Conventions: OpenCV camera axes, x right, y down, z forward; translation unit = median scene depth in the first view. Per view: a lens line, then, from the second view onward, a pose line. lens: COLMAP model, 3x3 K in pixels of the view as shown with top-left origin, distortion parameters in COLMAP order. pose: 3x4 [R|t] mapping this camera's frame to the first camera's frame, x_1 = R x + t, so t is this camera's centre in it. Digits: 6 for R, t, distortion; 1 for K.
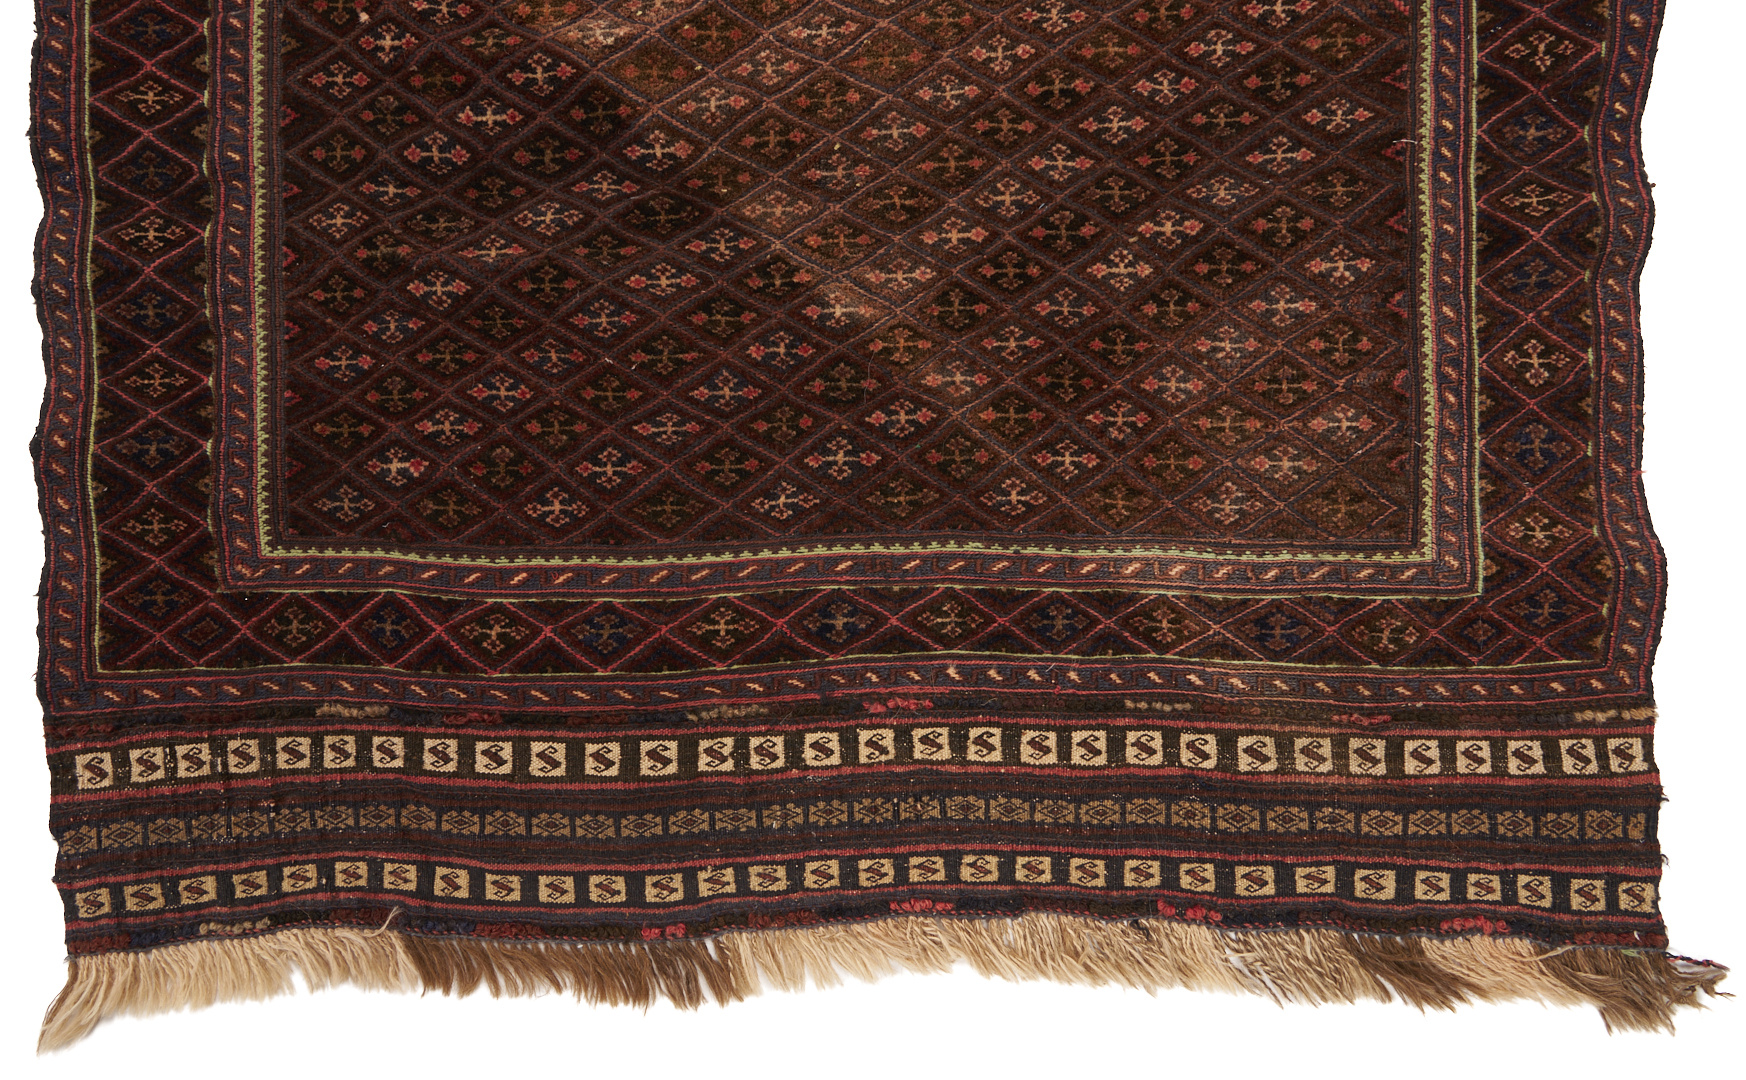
lens RADIAL K [[1199.1, 0, 827.8], [0, 1199.1, 538.9], [0, 0, 1]] dist [0.012552, -0.002087]
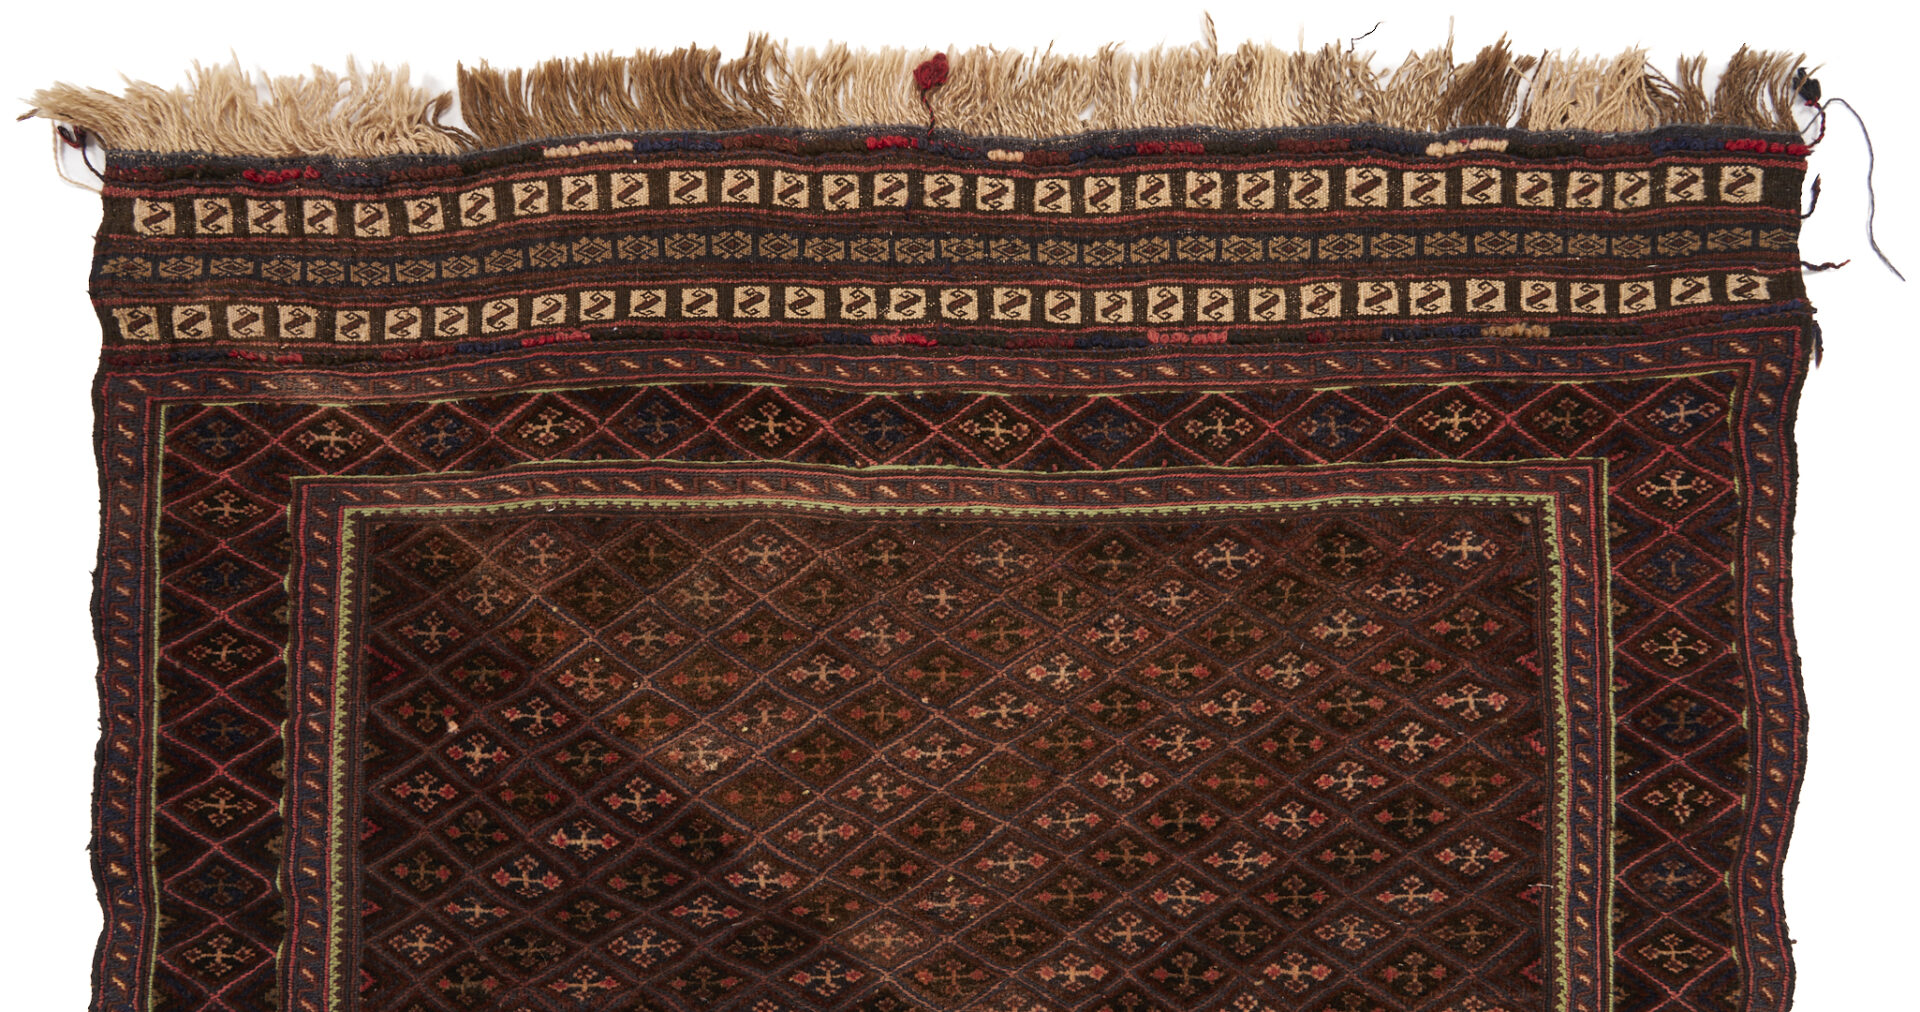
lens RADIAL K [[1312.3, 0, 995.4], [0, 1312.3, 506.6], [0, 0, 1]] dist [0.016094, -0.005946]
pose [[0.999677, 0.014386, 0.020957, 0.017234], [-0.014256, 0.999878, -0.006349, -0.616020], [-0.021045, 0.006048, 0.999760, -0.044847]]
